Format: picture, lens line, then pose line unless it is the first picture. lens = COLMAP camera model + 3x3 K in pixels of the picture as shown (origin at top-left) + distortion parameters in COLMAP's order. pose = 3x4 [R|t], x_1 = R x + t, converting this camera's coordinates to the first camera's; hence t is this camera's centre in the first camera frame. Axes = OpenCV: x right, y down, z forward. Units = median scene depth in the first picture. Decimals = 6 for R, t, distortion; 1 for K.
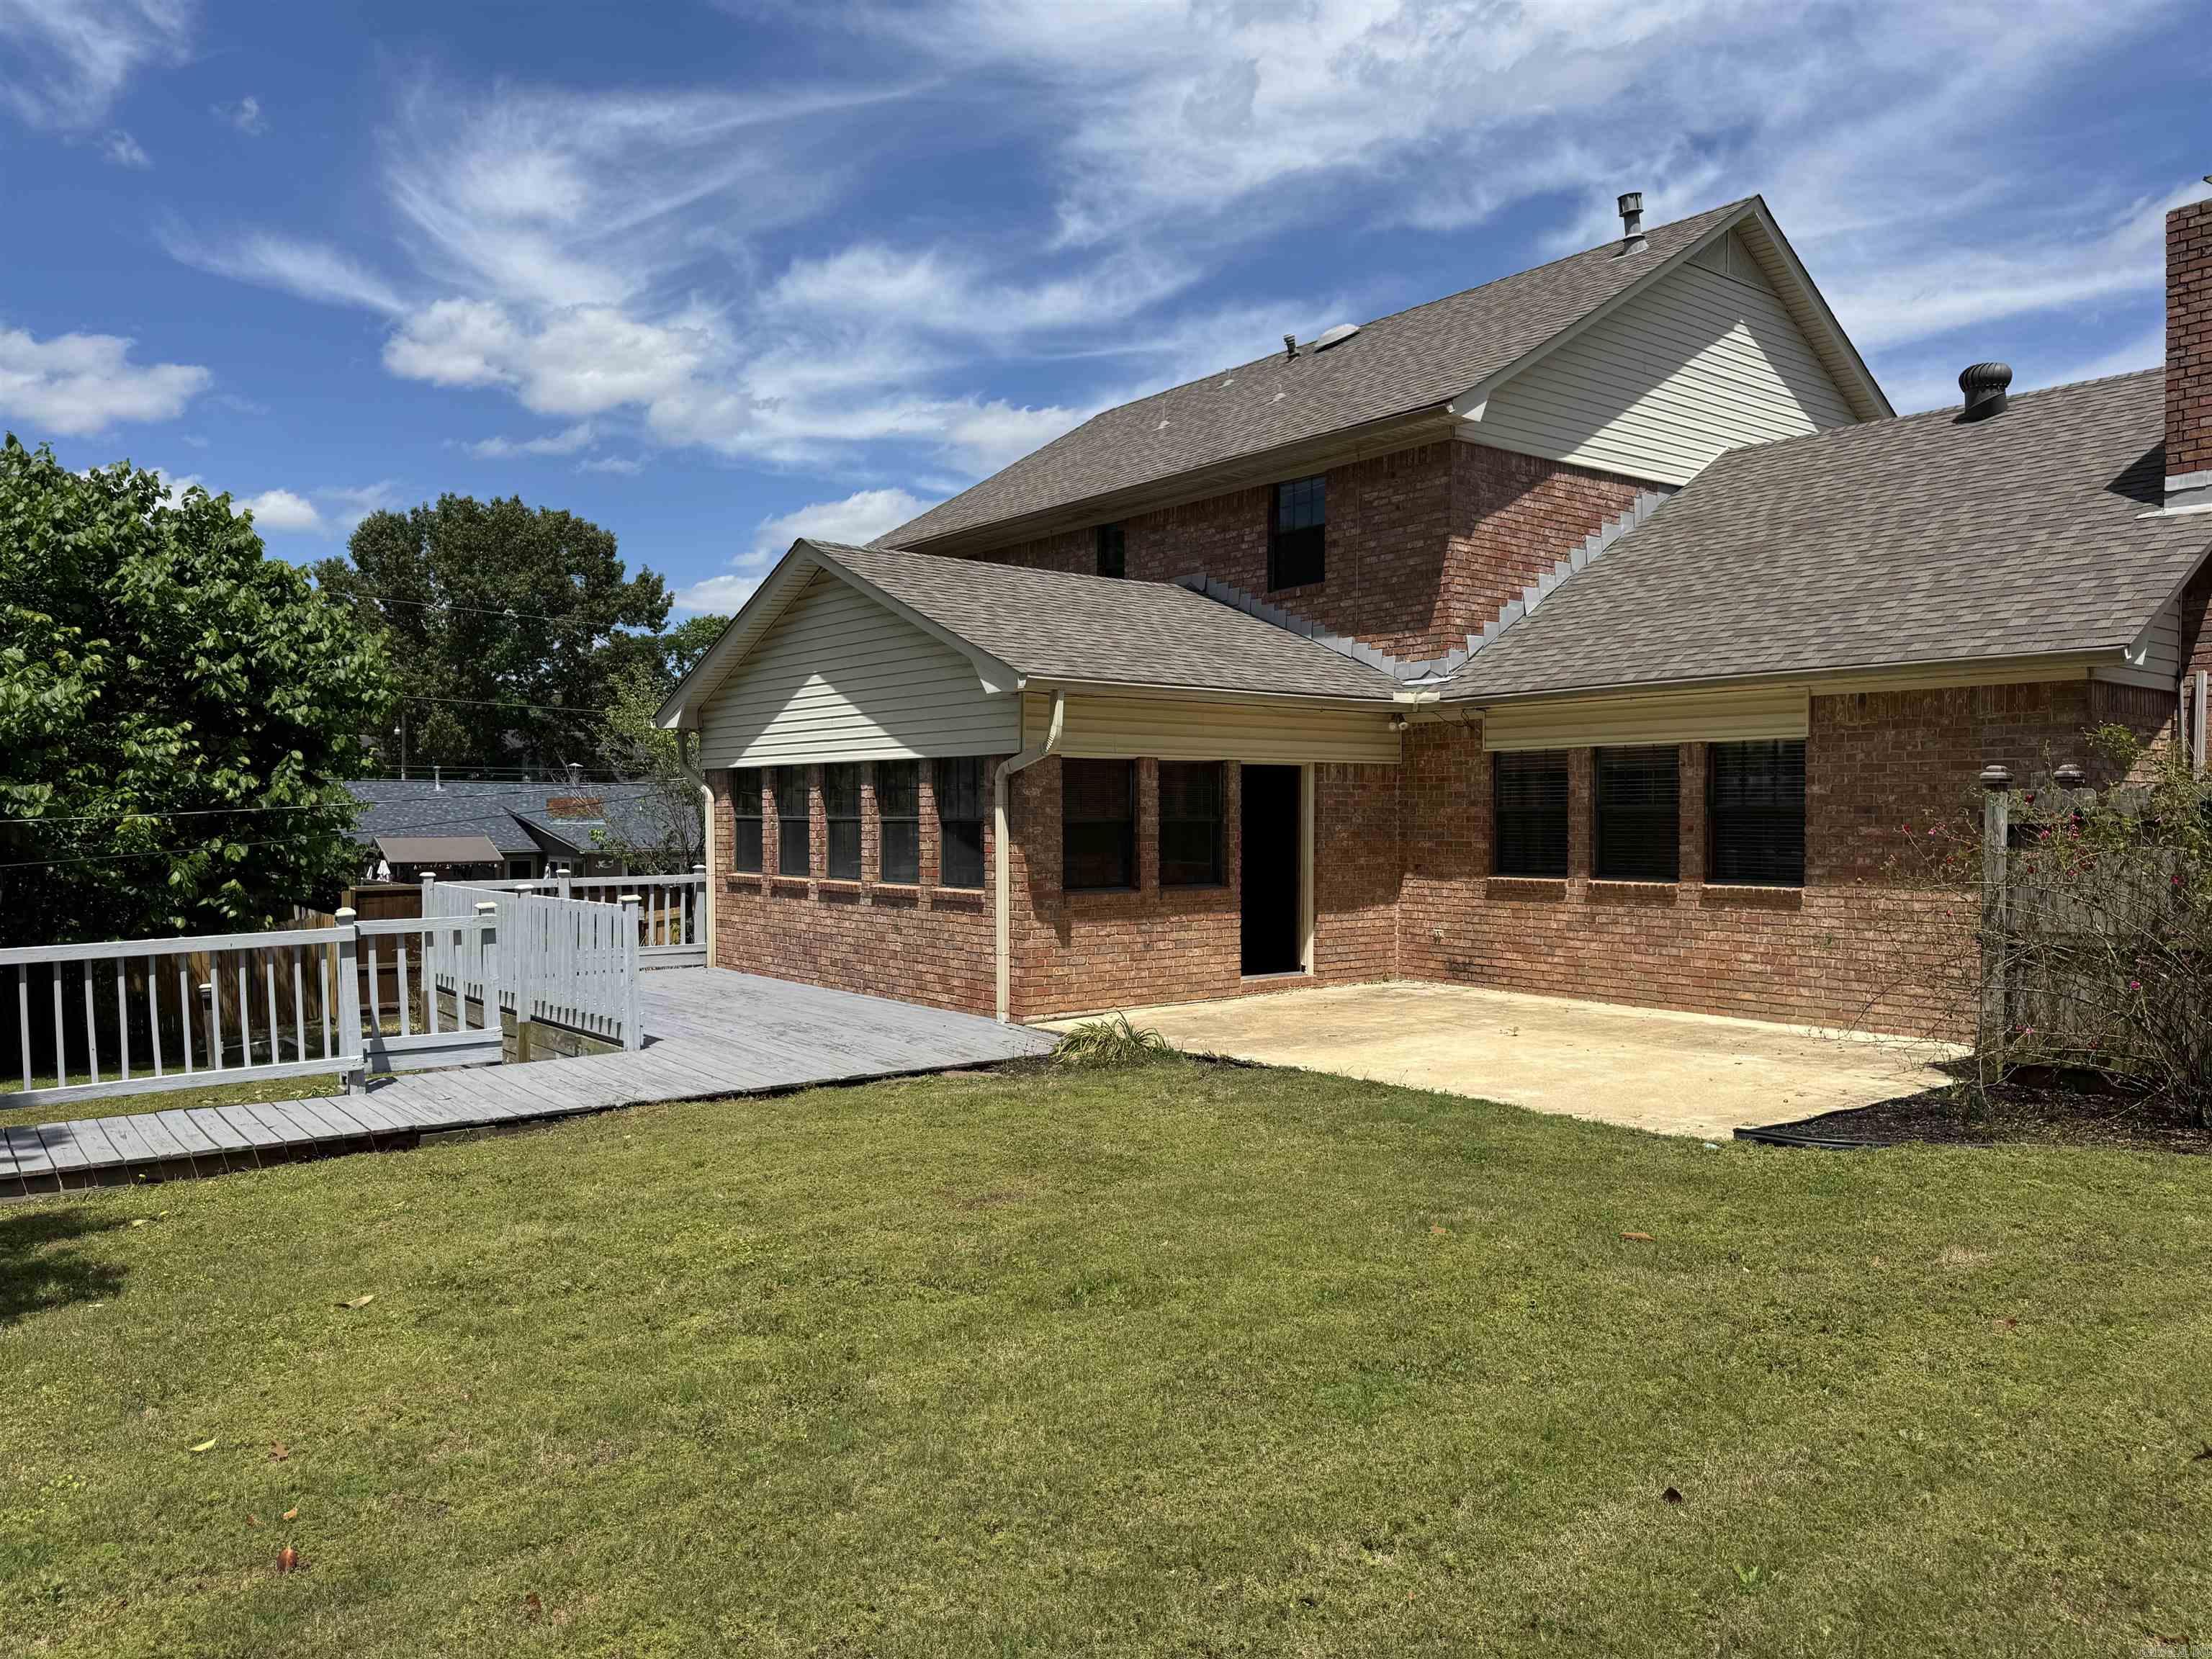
lens RADIAL K [[1543.1, 0, 1106.0], [0, 1543.1, 829.5], [0, 0, 1]] dist [0.077922, -0.091251]
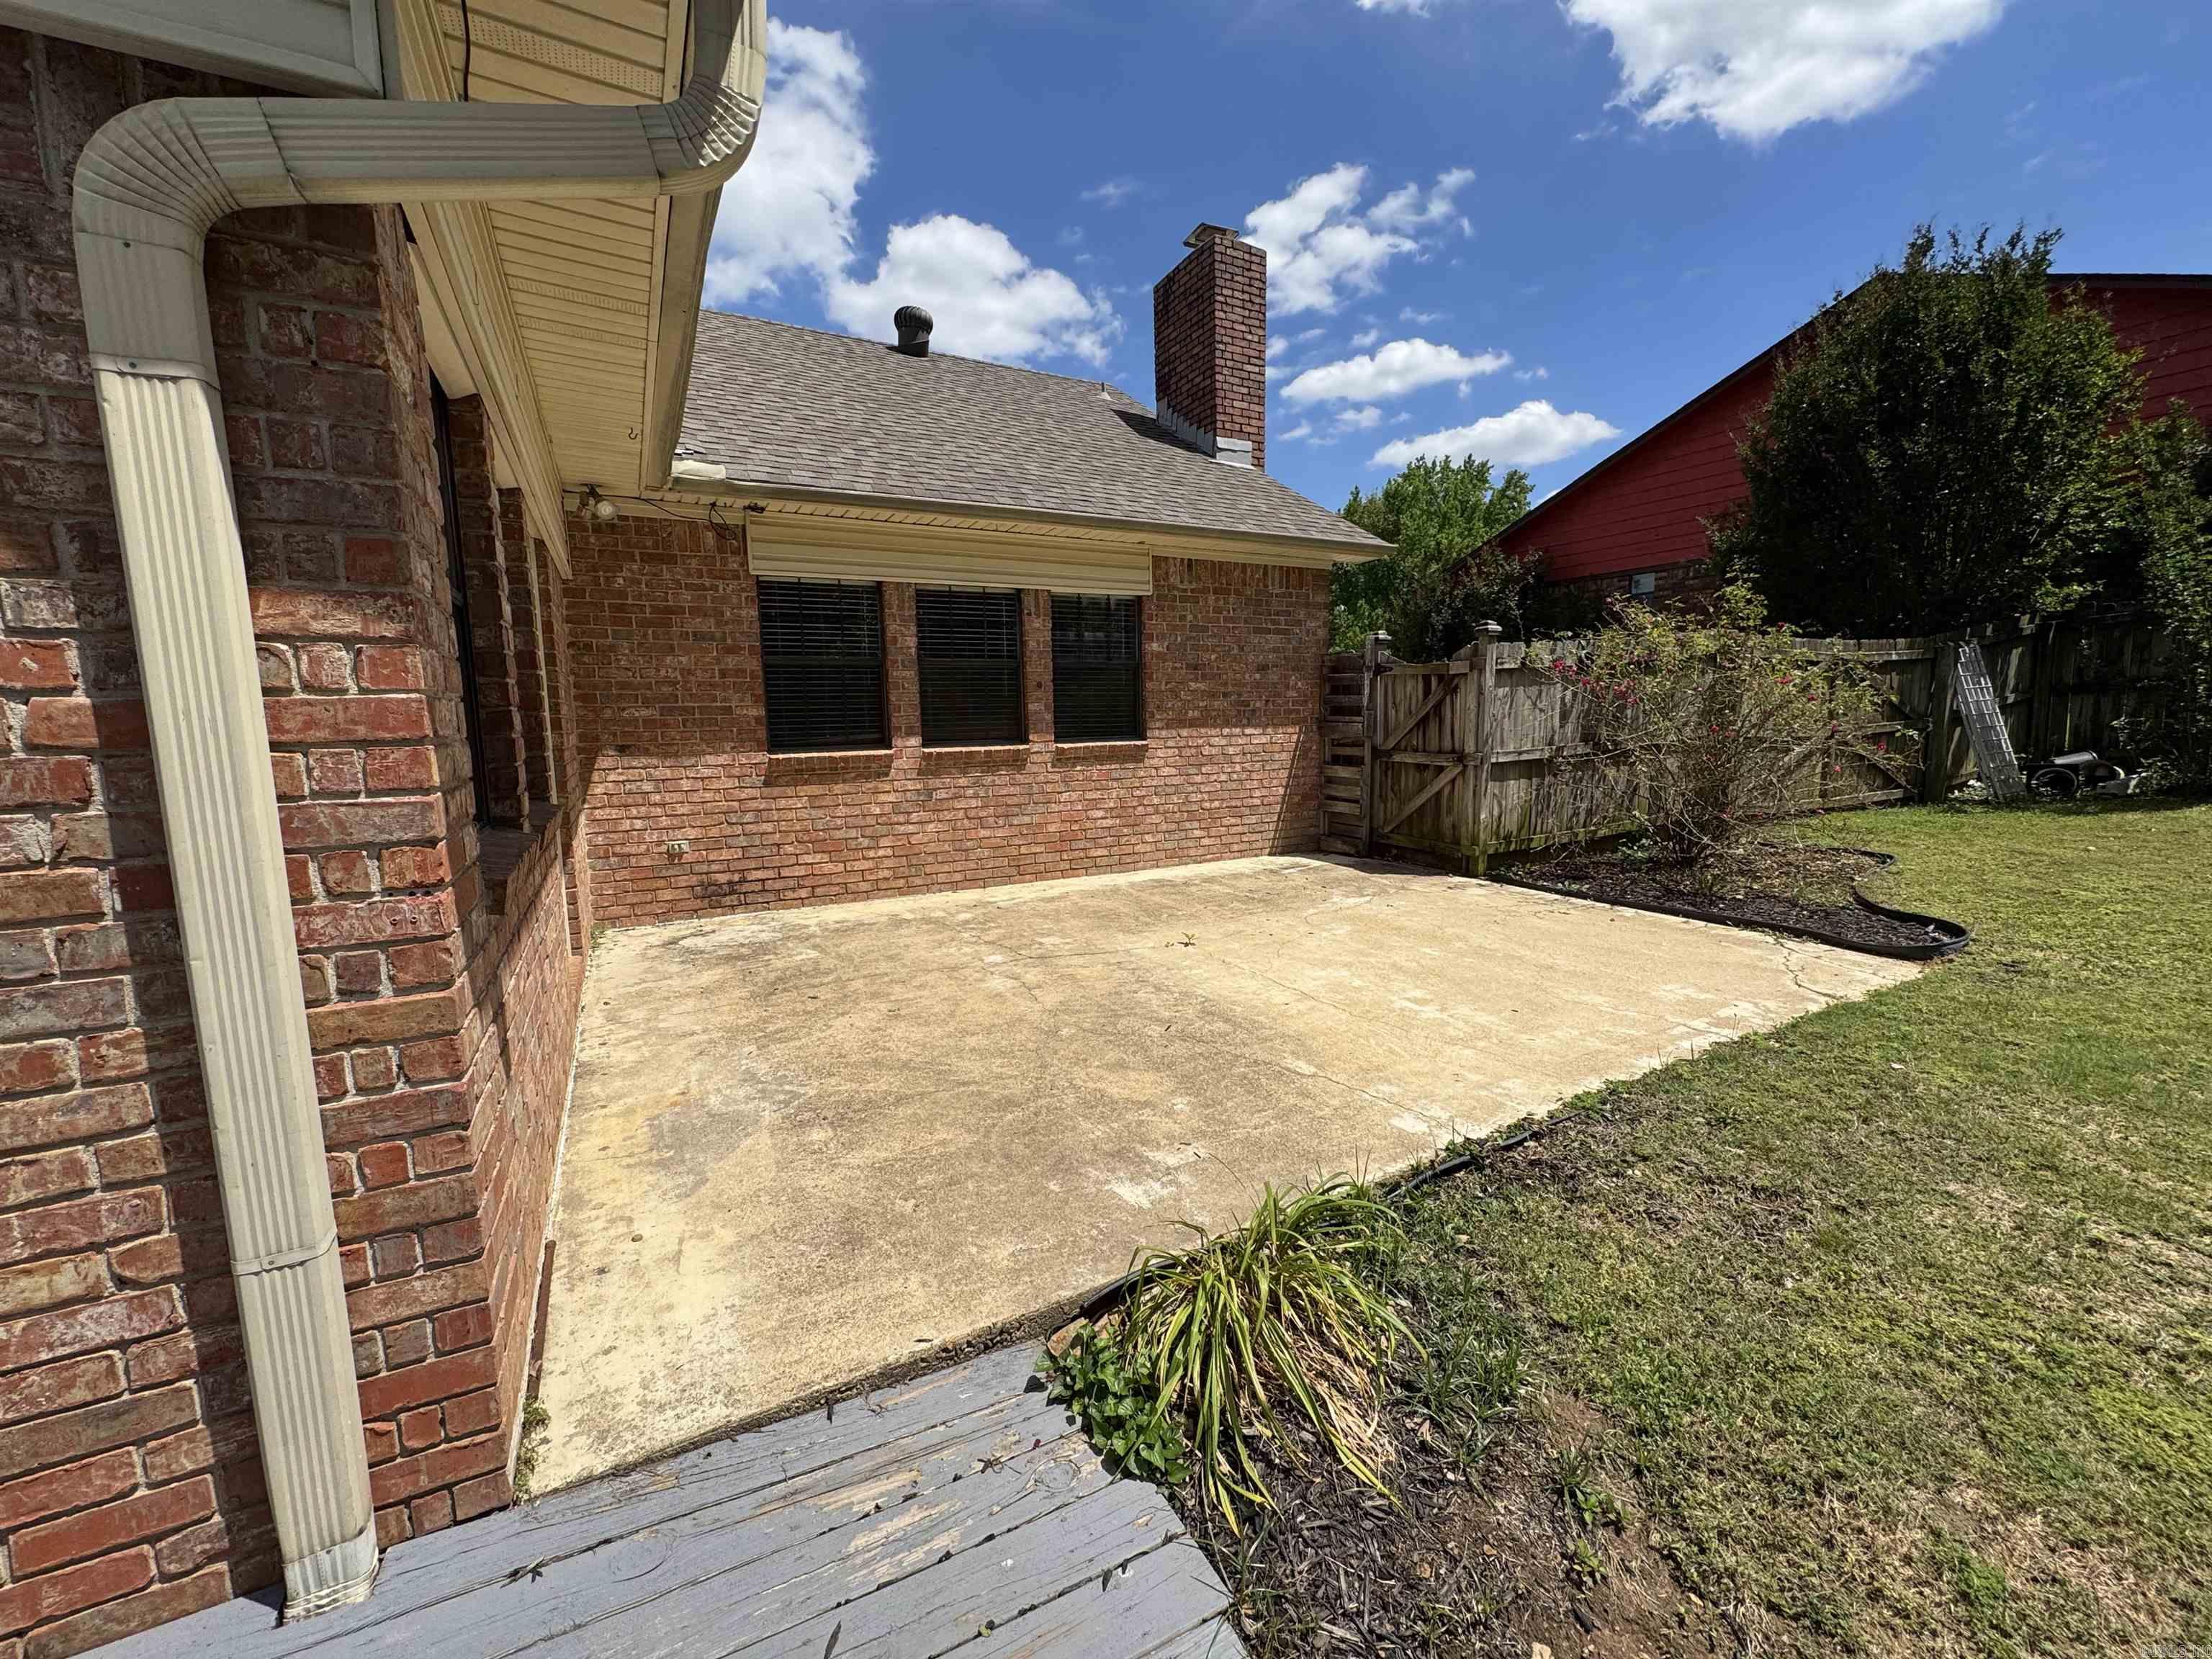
lens RADIAL K [[885.1, 0, 1106.0], [0, 885.1, 829.5], [0, 0, 1]] dist [0.000511, 0.000053]
pose [[0.176863, -0.127014, 0.976006, -0.142149], [0.028233, 0.991885, 0.123965, 0.020505], [-0.983831, 0.005630, 0.179013, 0.867211]]
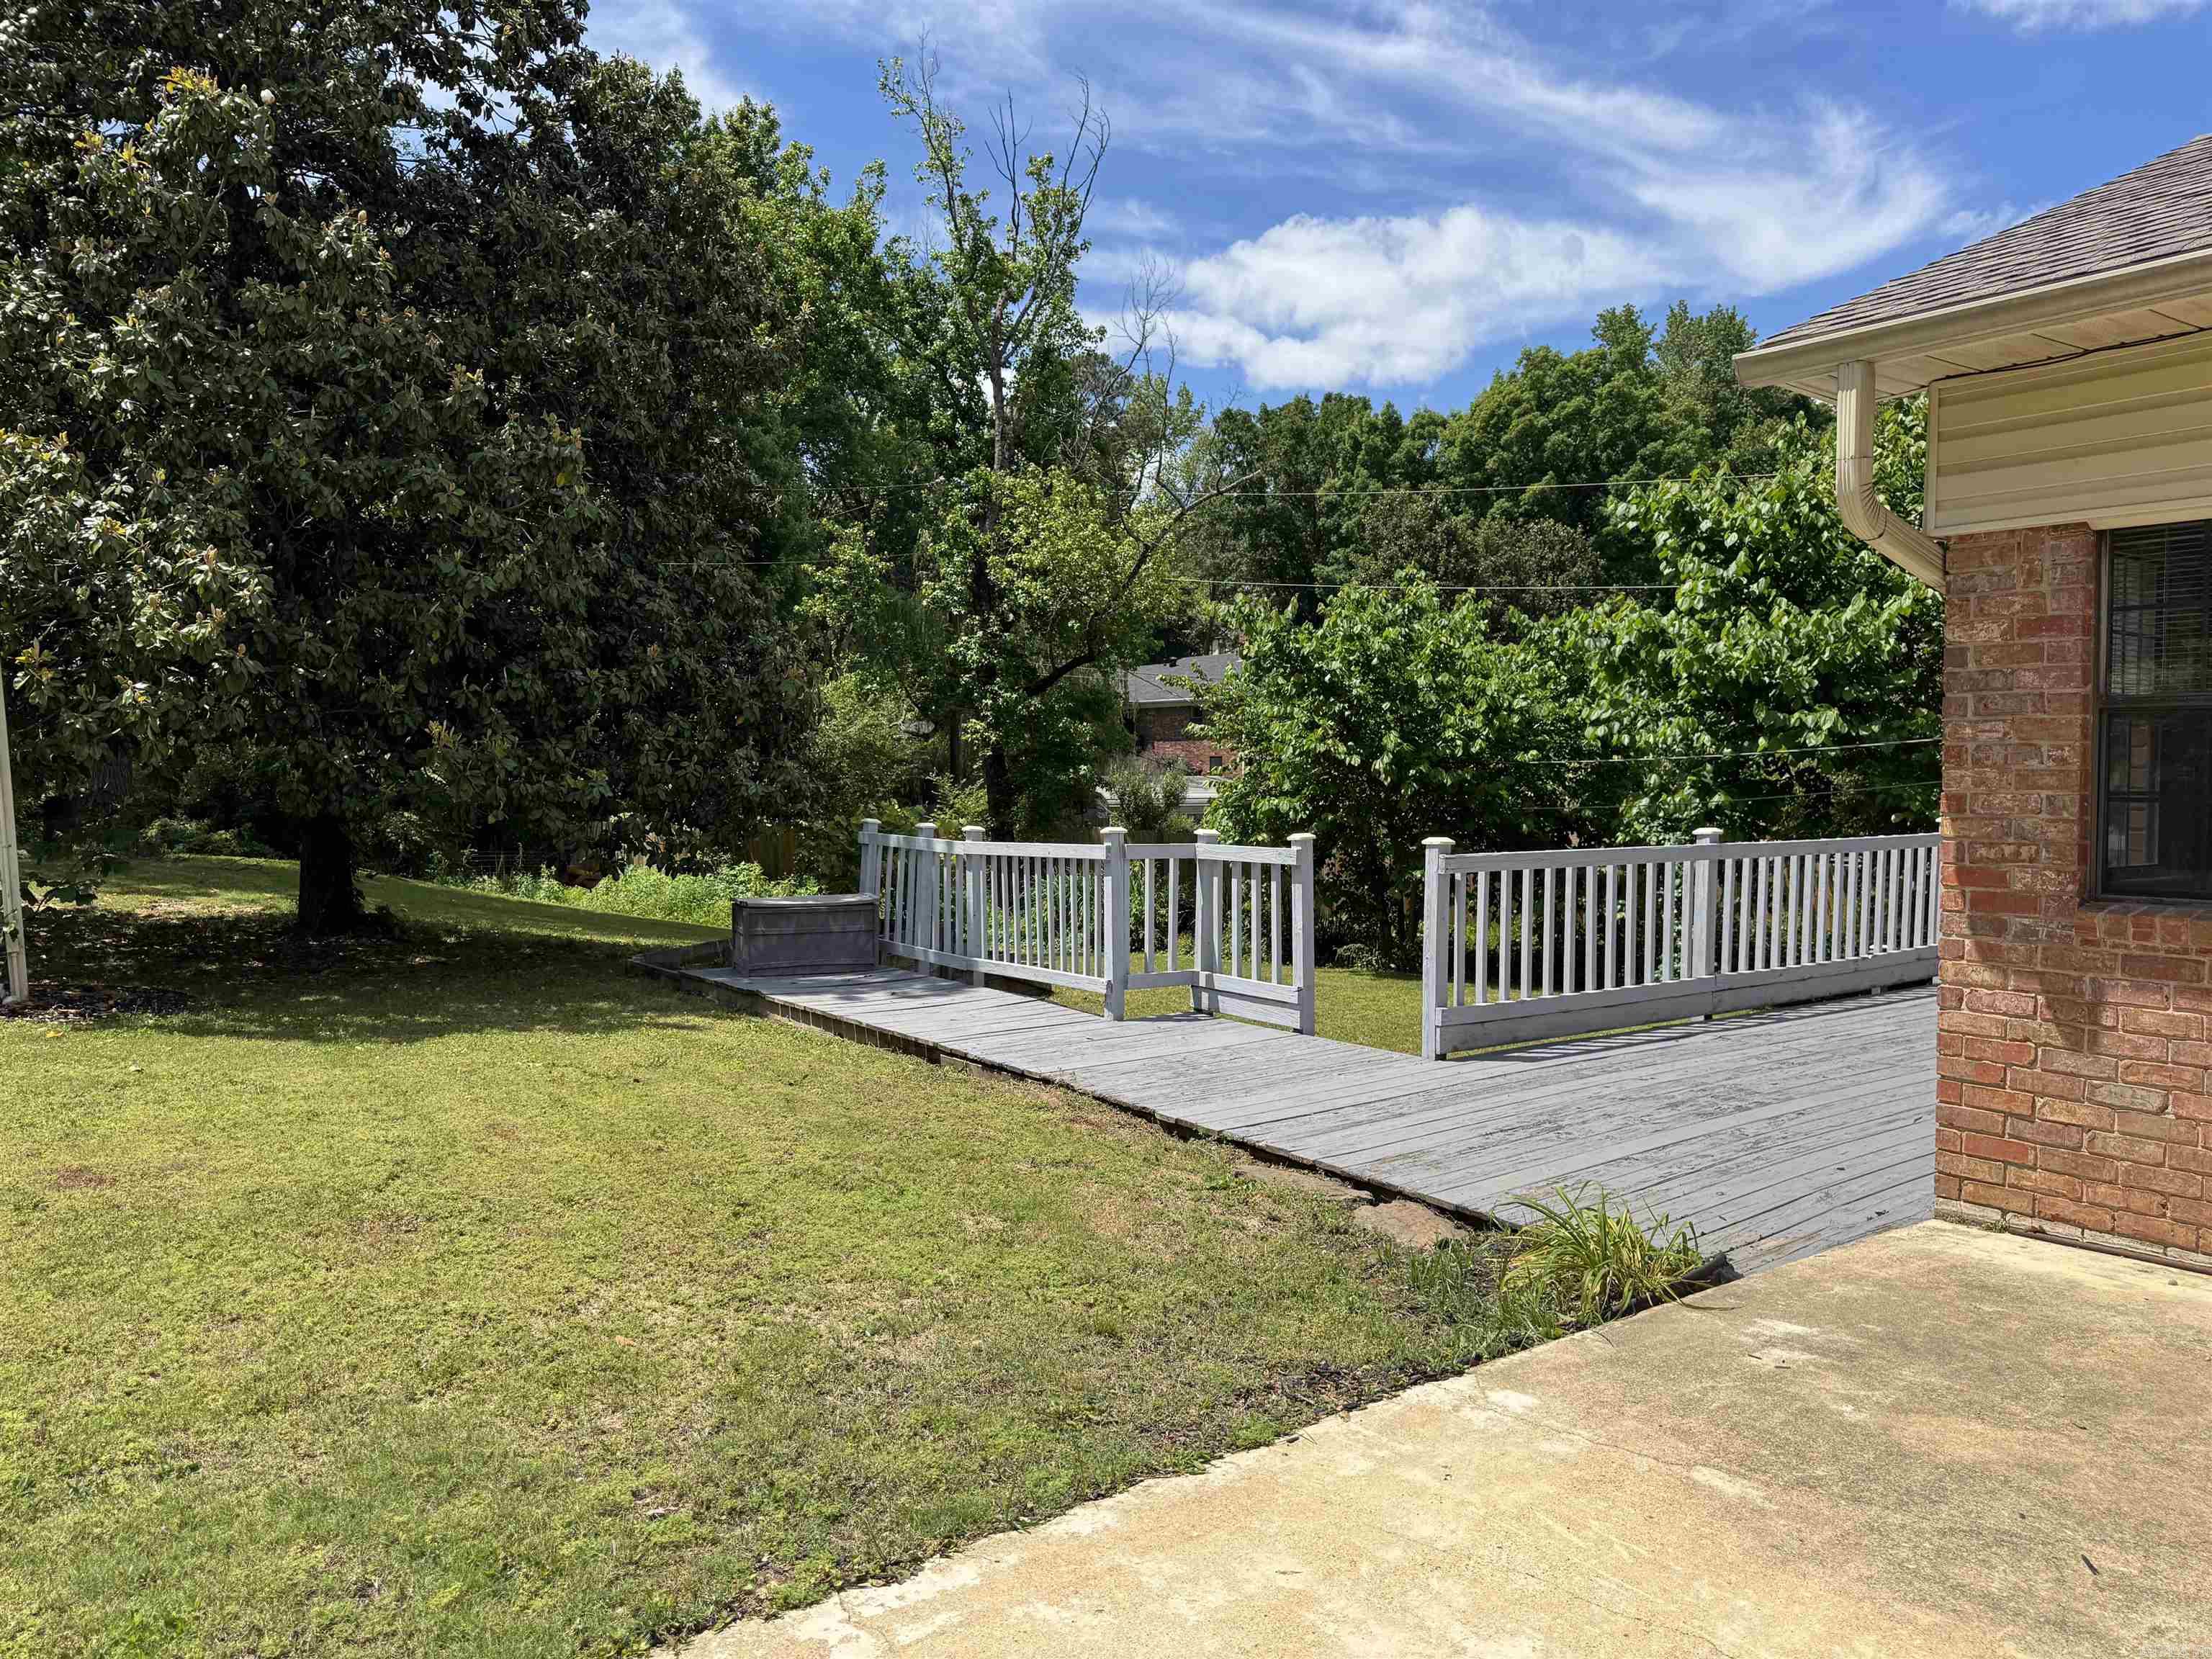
lens RADIAL K [[1543.1, 0, 1106.0], [0, 1543.1, 829.5], [0, 0, 1]] dist [0.077922, -0.091251]
pose [[-0.027123, 0.039536, -0.998850, 0.344815], [-0.013313, 0.999115, 0.039908, 0.011999], [0.999543, 0.014380, -0.026573, 0.768070]]
